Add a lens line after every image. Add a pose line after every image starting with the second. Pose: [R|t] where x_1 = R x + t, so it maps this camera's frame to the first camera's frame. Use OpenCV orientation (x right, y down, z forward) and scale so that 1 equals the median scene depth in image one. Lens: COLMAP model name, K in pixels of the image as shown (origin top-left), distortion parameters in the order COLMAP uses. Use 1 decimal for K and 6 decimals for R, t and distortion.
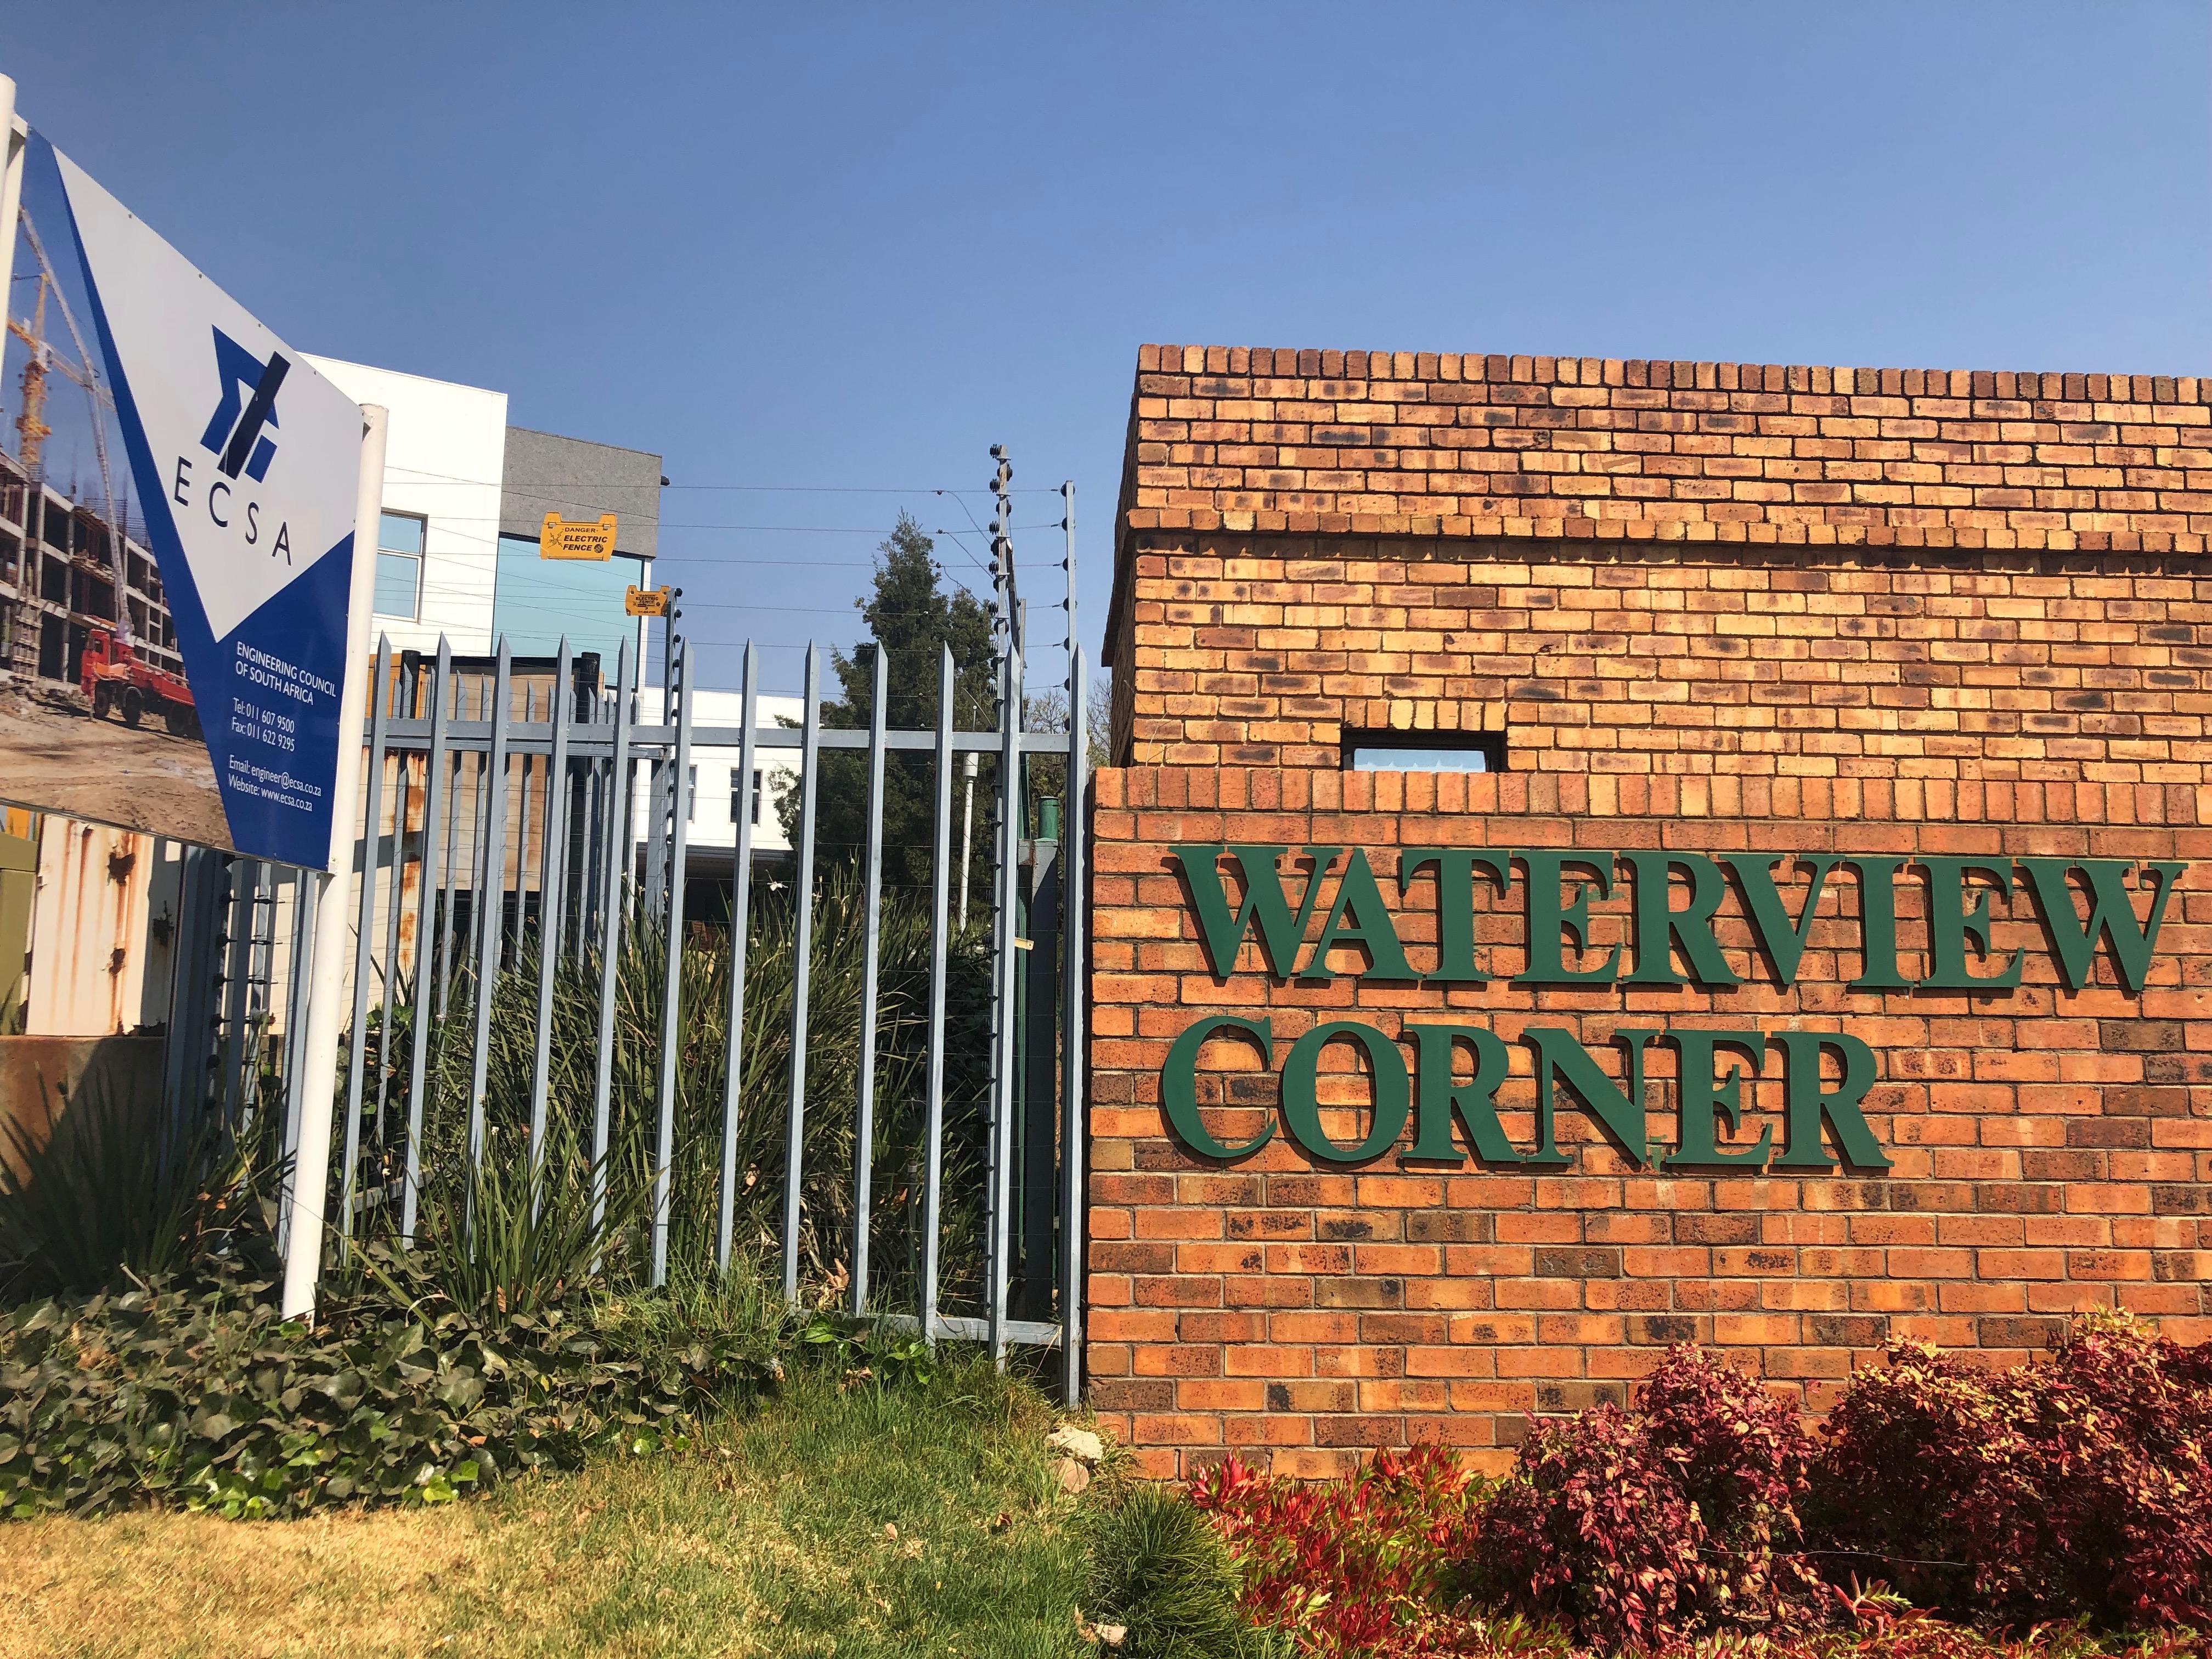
lens RADIAL K [[1808.8, 0, 1107.0], [0, 1808.8, 839.1], [0, 0, 1]] dist [0.009551, -0.017589]
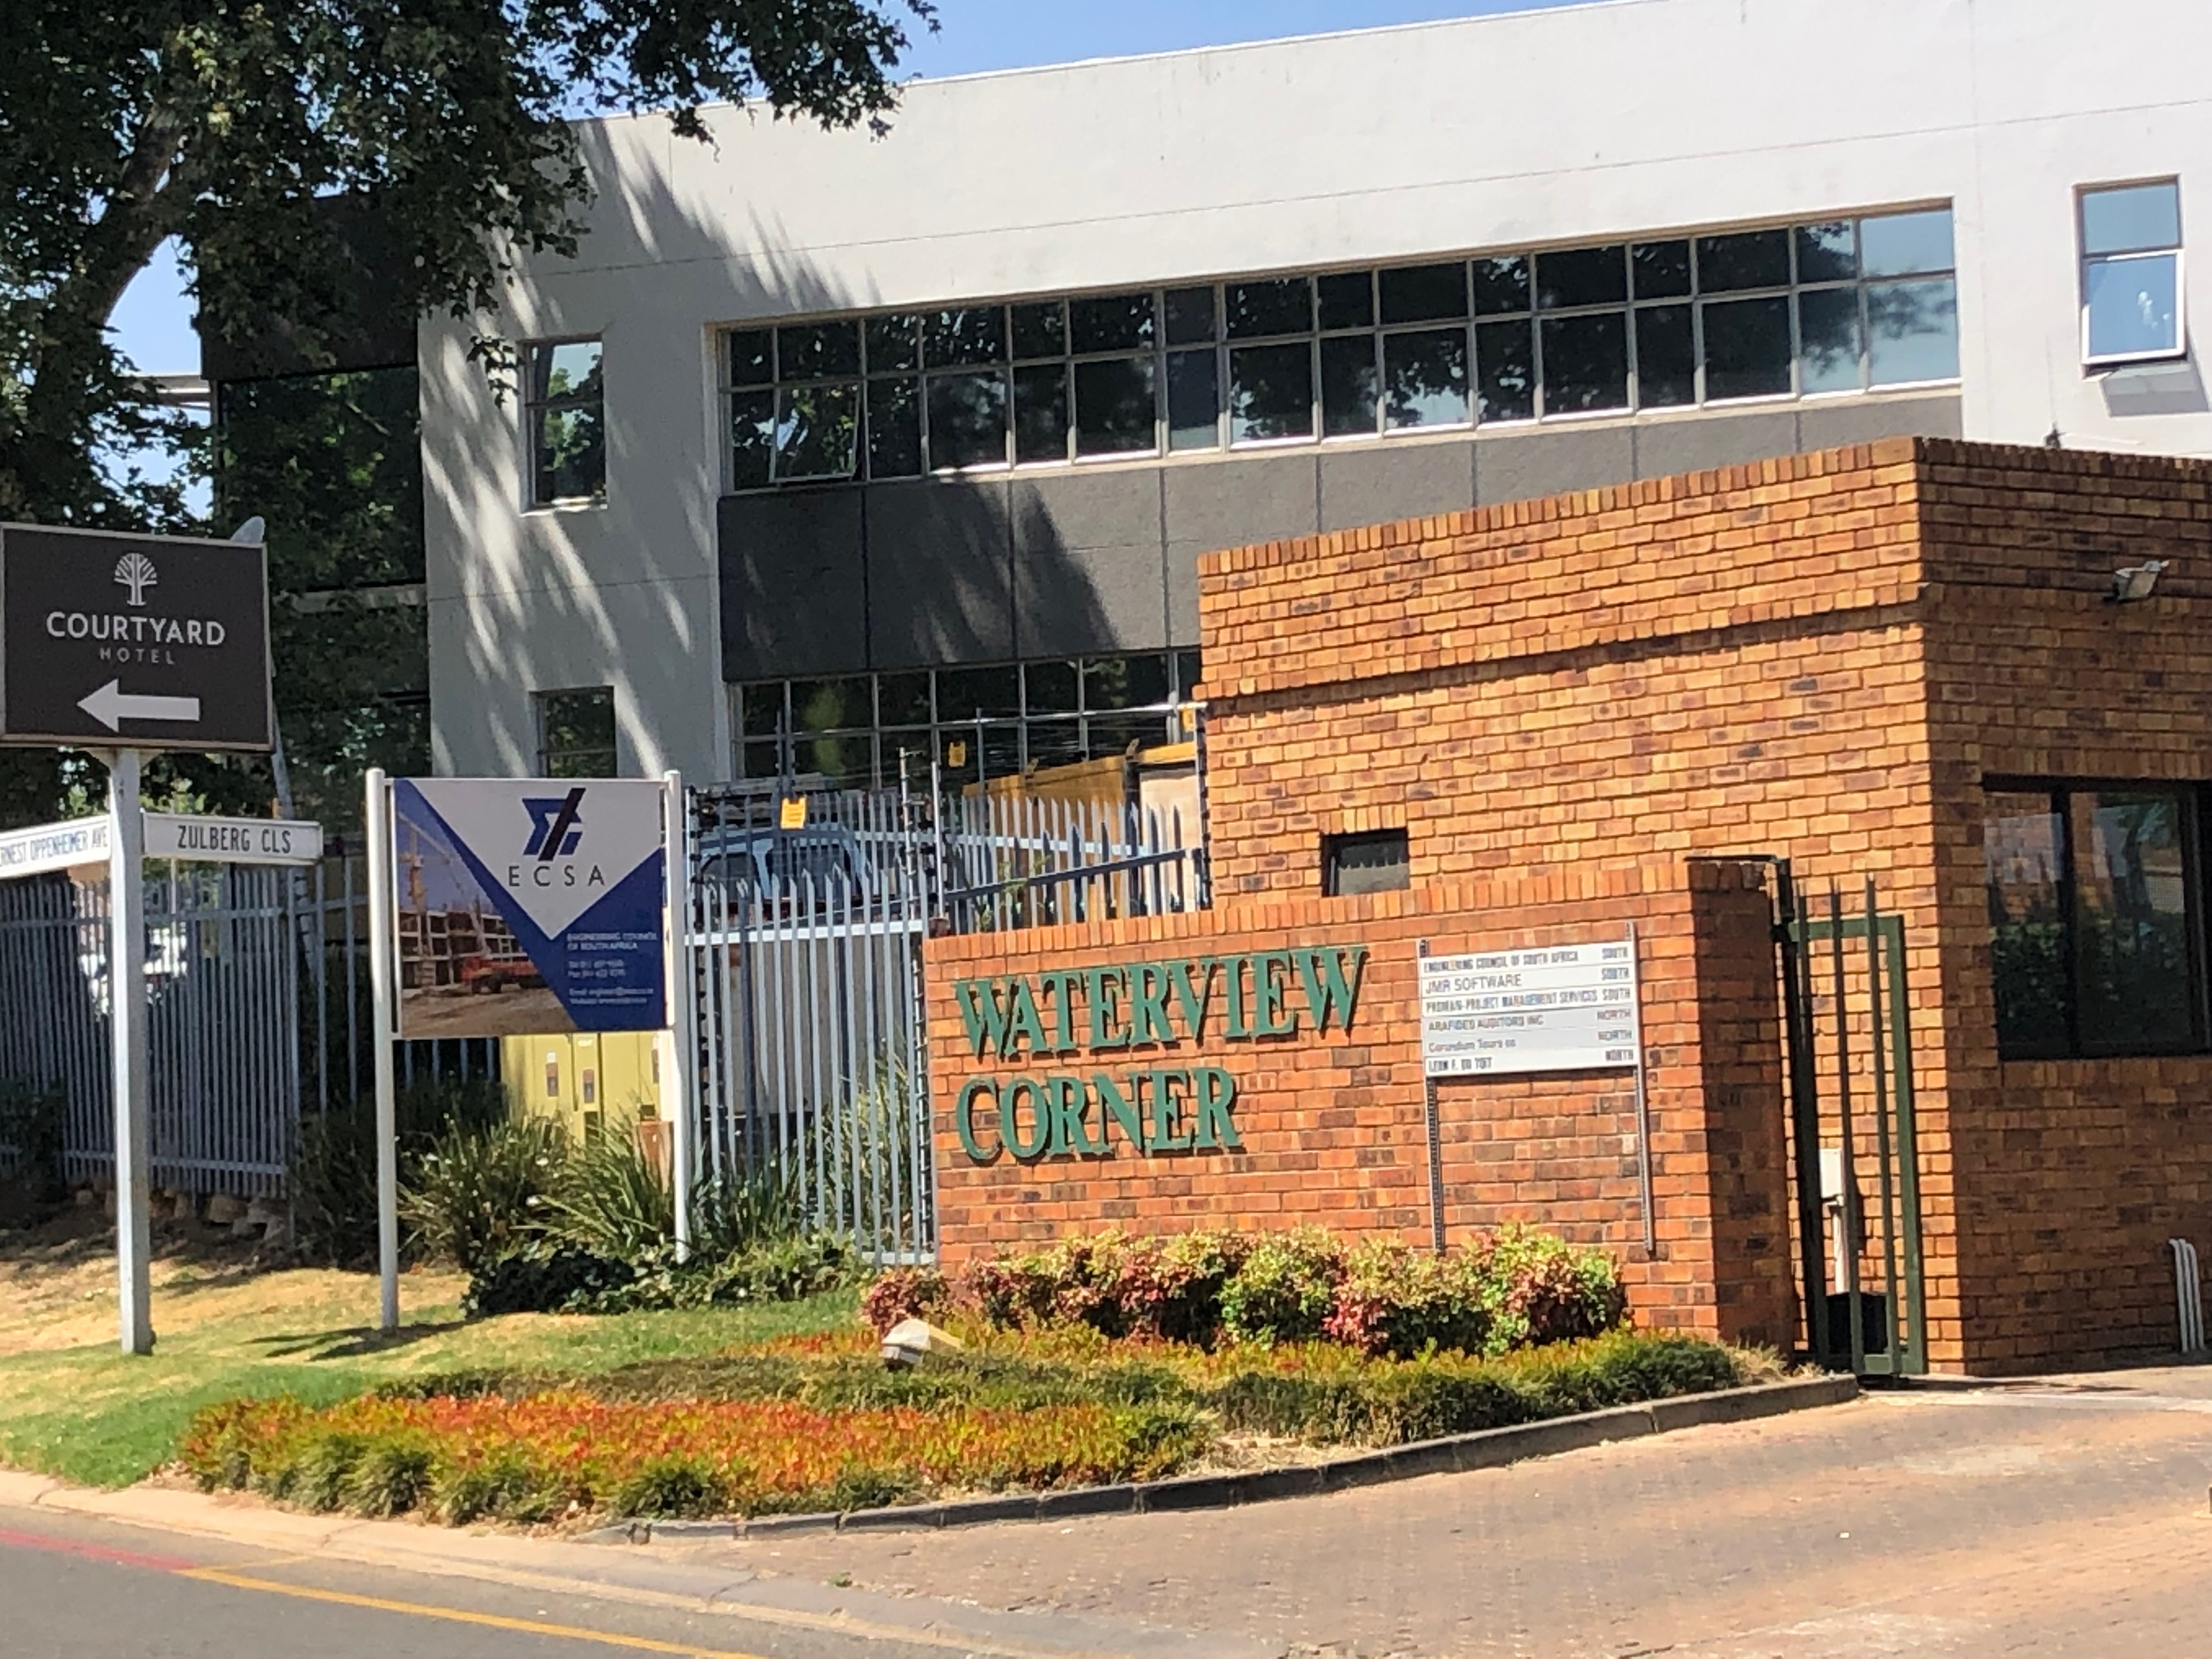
lens RADIAL K [[5412.4, 0, 1105.9], [0, 5412.4, 829.8], [0, 0, 1]] dist [0.057495, 0.000000]
pose [[0.628996, -0.091393, -0.772018, 3.014176], [0.145976, 0.989286, 0.001820, -0.094400], [0.763581, -0.113841, 0.635598, -1.580682]]
